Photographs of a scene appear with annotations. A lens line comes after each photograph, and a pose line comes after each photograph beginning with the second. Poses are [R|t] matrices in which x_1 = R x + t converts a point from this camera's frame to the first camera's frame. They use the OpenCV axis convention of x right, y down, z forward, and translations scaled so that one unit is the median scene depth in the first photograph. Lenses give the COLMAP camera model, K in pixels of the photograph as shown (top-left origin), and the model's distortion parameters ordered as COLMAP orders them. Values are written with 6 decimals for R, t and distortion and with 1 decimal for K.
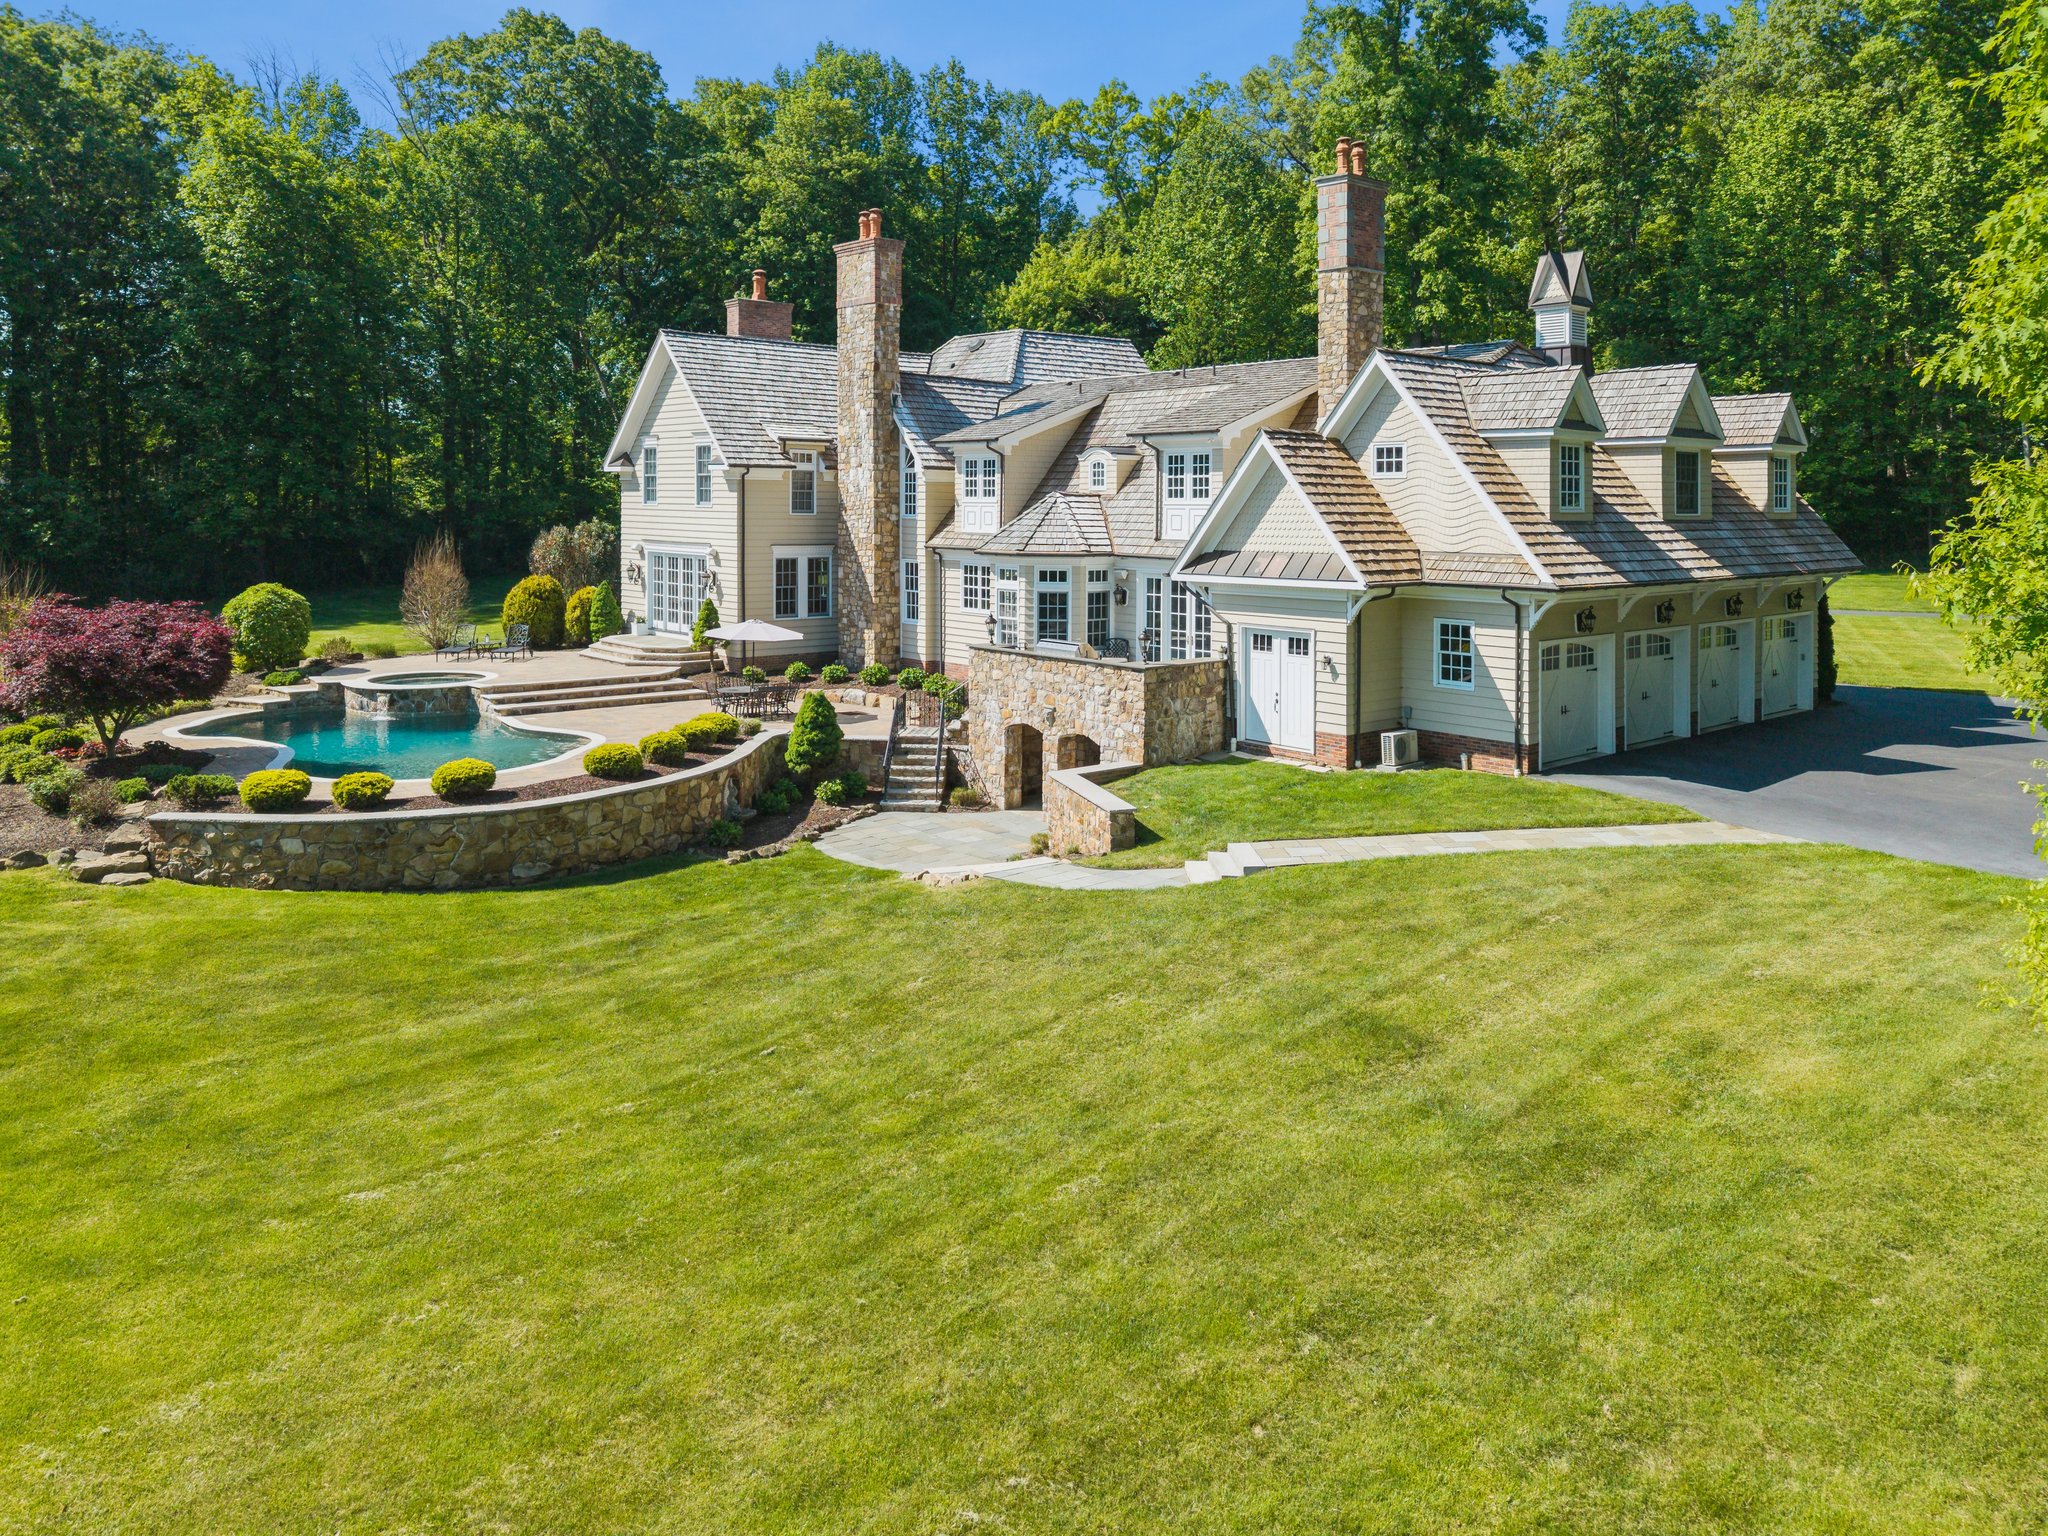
lens RADIAL K [[1413.7, 0, 1064.4], [0, 1413.7, 533.9], [0, 0, 1]] dist [0.051453, -0.080233]
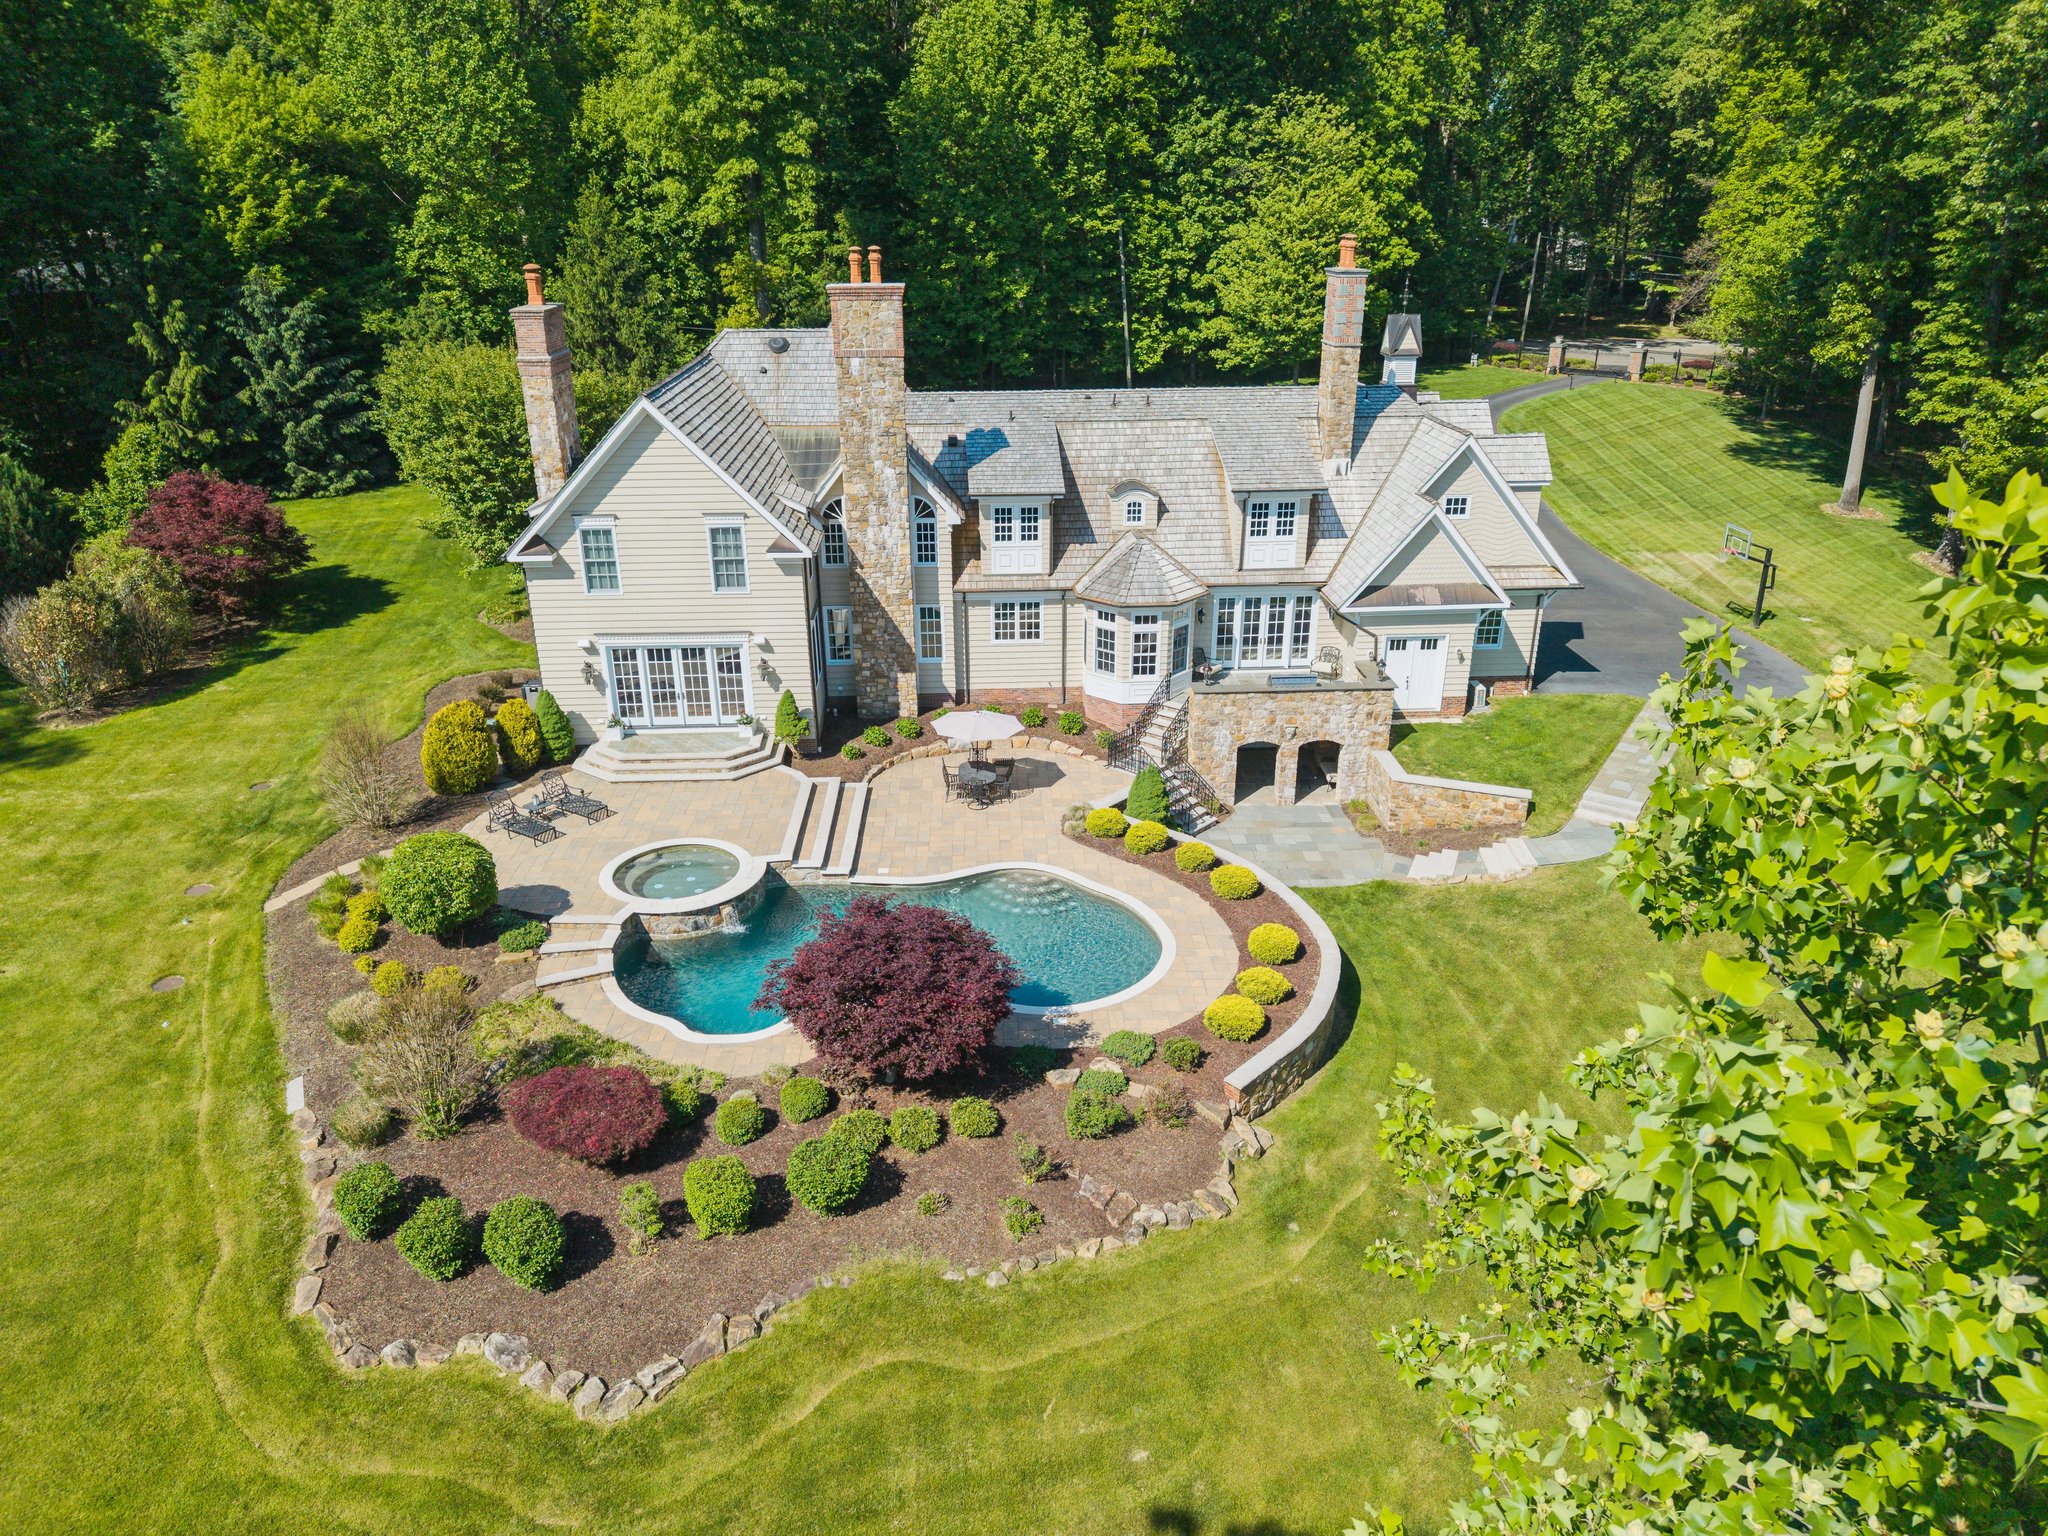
lens RADIAL K [[1340.7, 0, 1035.0], [0, 1340.7, 747.5], [0, 0, 1]] dist [0.025365, -0.000957]
pose [[0.640747, -0.294990, 0.708819, -0.827361], [0.030216, 0.932213, 0.360646, -0.249250], [-0.767157, -0.209665, 0.606226, 0.323945]]
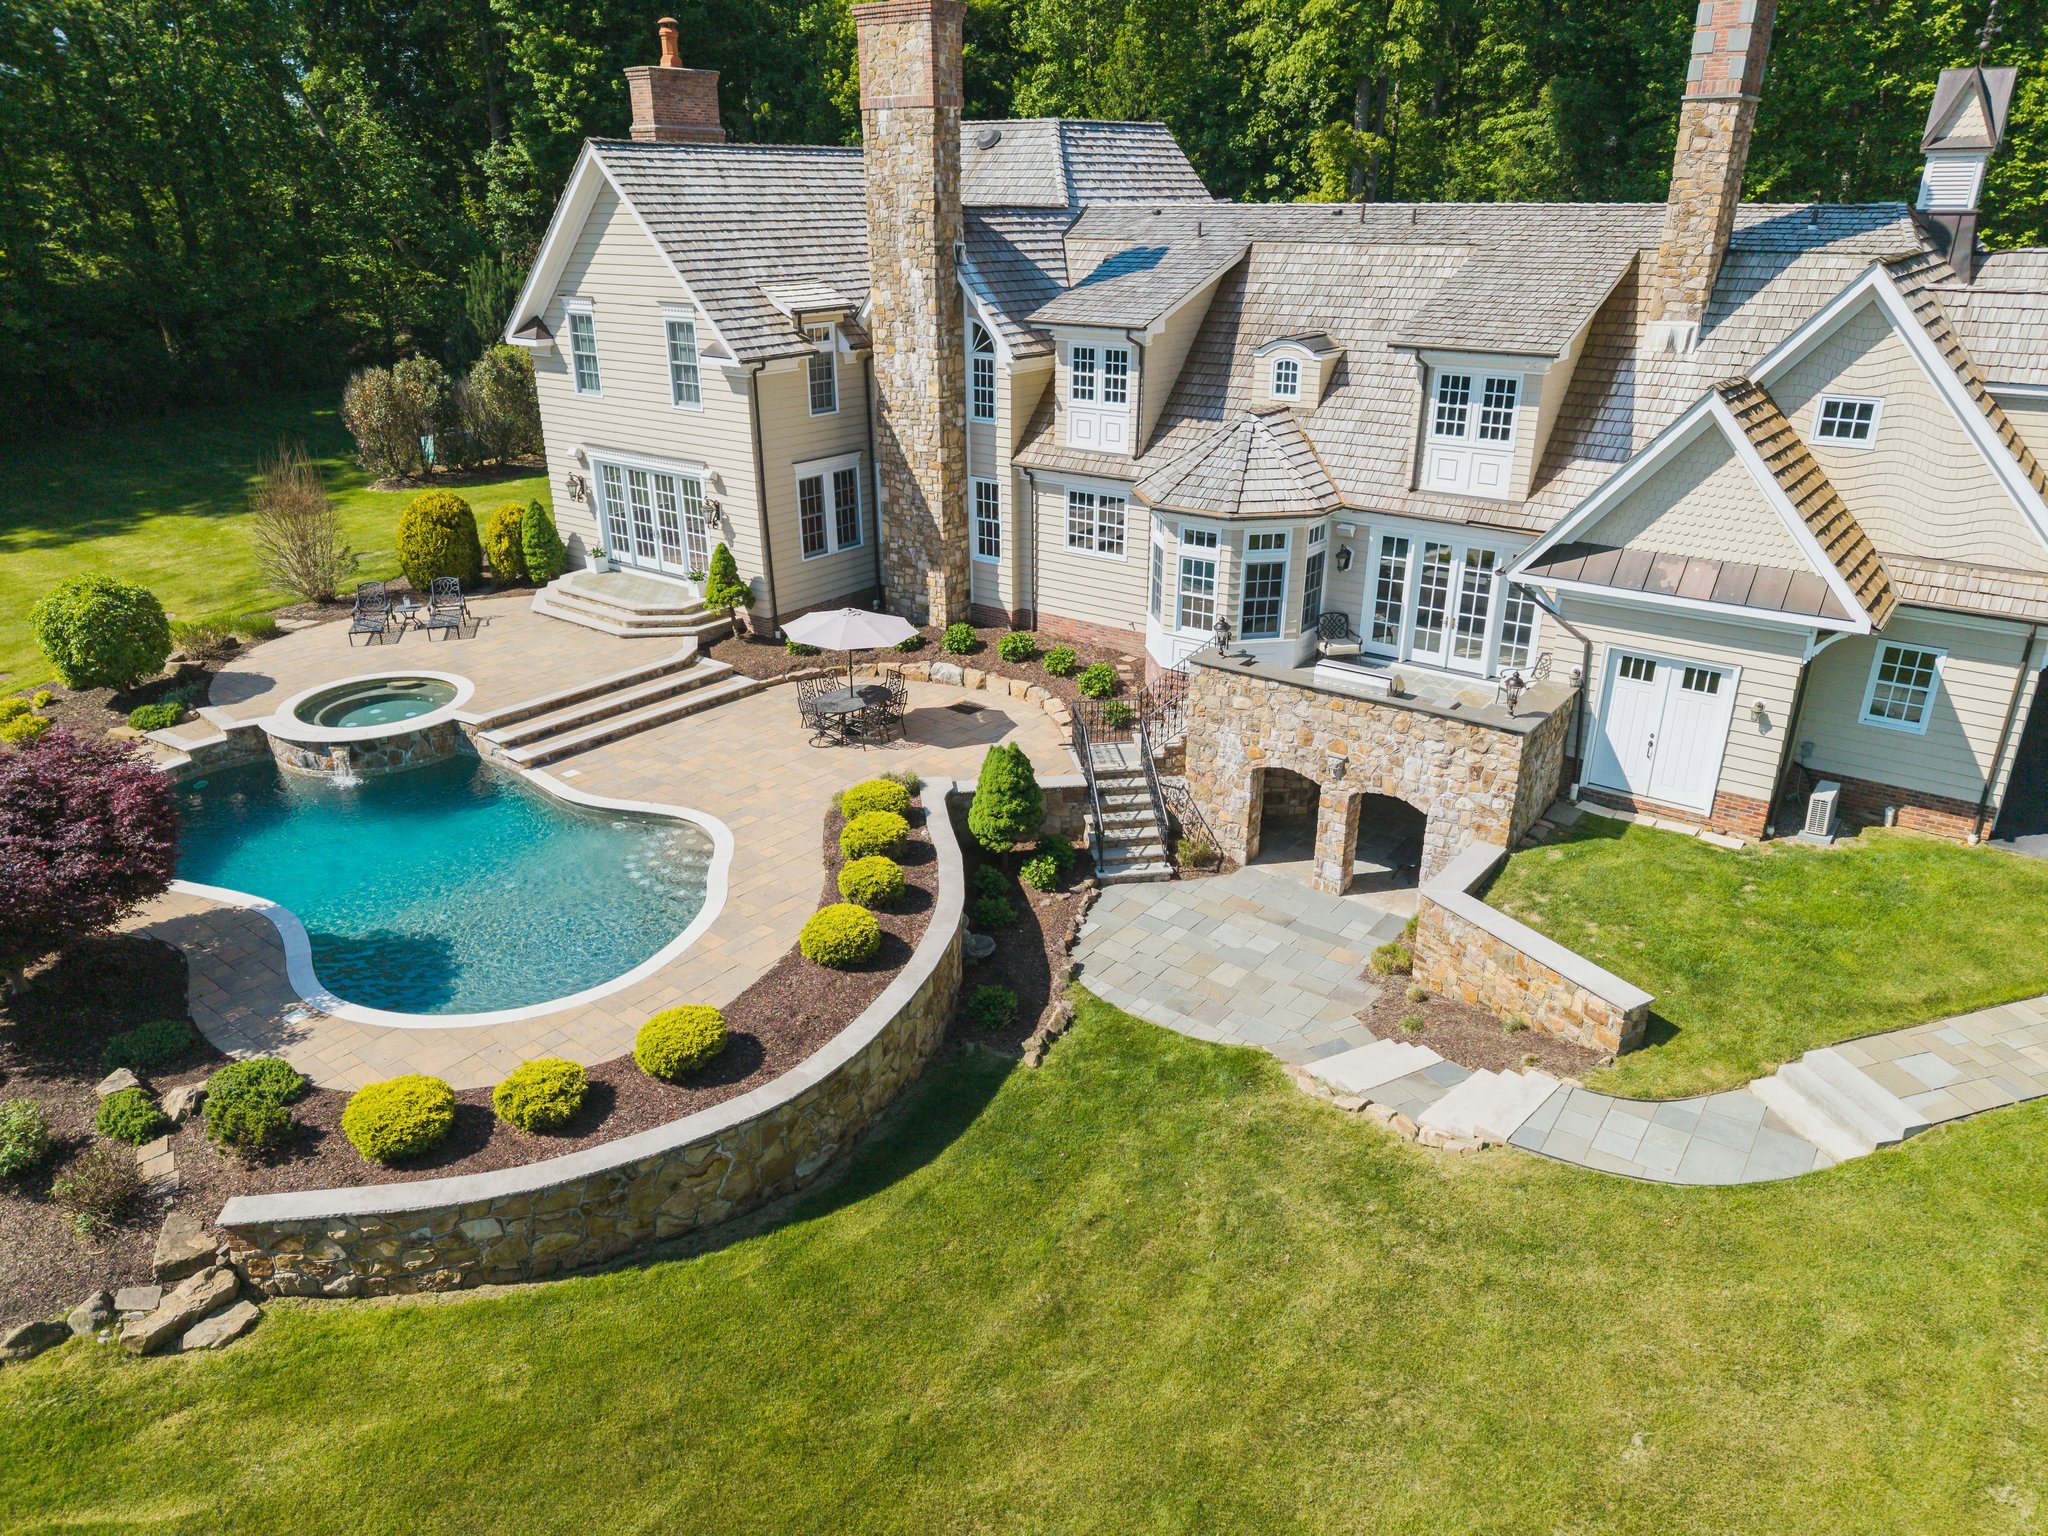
lens RADIAL K [[1356.8, 0, 1024.0], [0, 1356.8, 768.0], [0, 0, 1]] dist [0.003284, -0.024938]
pose [[0.983264, -0.079362, 0.163993, -0.228565], [0.013777, 0.929949, 0.367430, -0.108360], [-0.181665, -0.359022, 0.915479, 0.284912]]
